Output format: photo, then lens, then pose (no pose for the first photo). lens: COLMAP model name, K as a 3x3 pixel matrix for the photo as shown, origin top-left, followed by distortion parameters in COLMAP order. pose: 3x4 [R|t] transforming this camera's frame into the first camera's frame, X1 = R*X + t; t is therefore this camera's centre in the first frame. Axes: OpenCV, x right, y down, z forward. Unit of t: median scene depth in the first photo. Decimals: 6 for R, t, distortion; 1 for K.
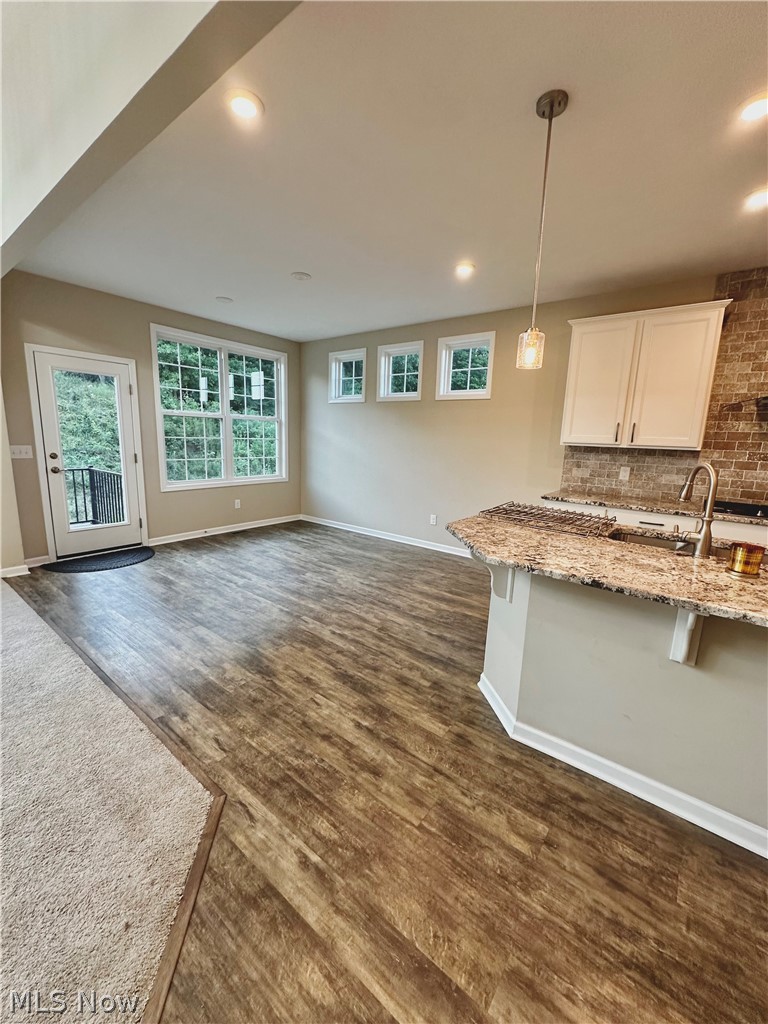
lens RADIAL K [[409.2, 0, 384.0], [0, 409.2, 512.0], [0, 0, 1]] dist [-0.000123, 0.000609]
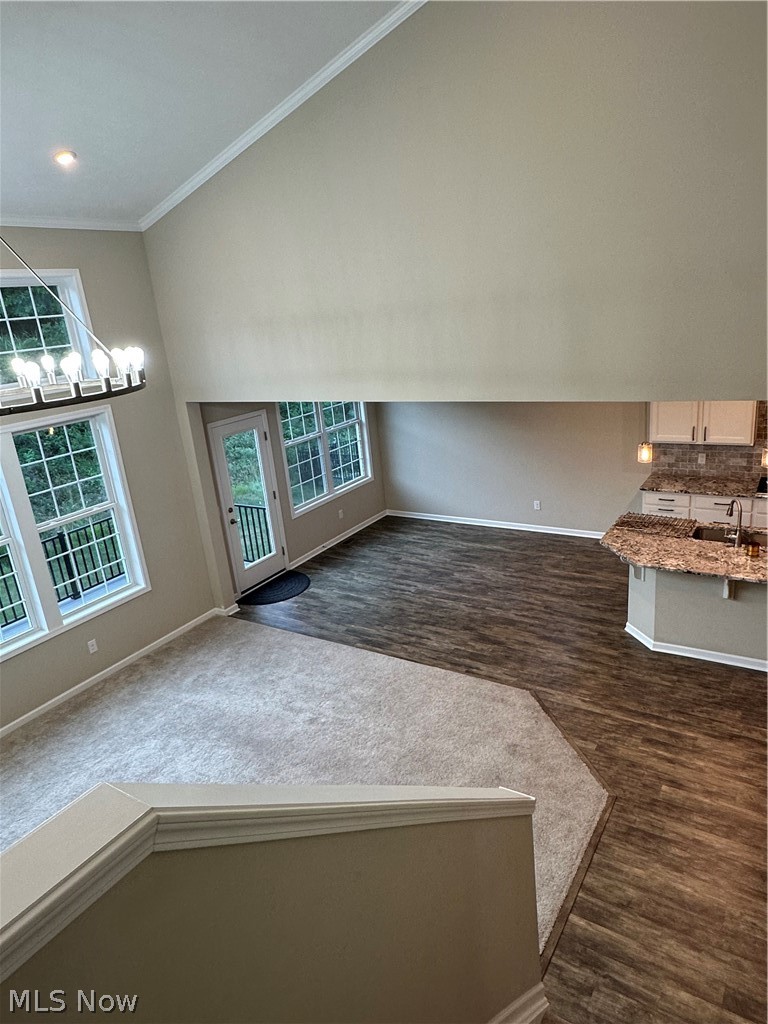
lens RADIAL K [[646.8, 0, 384.0], [0, 646.8, 512.0], [0, 0, 1]] dist [-0.000812, -0.002760]
pose [[0.987837, -0.150470, 0.039197, -0.632896], [0.144533, 0.981524, 0.125387, -0.427622], [-0.057340, -0.118196, 0.991333, -1.231351]]
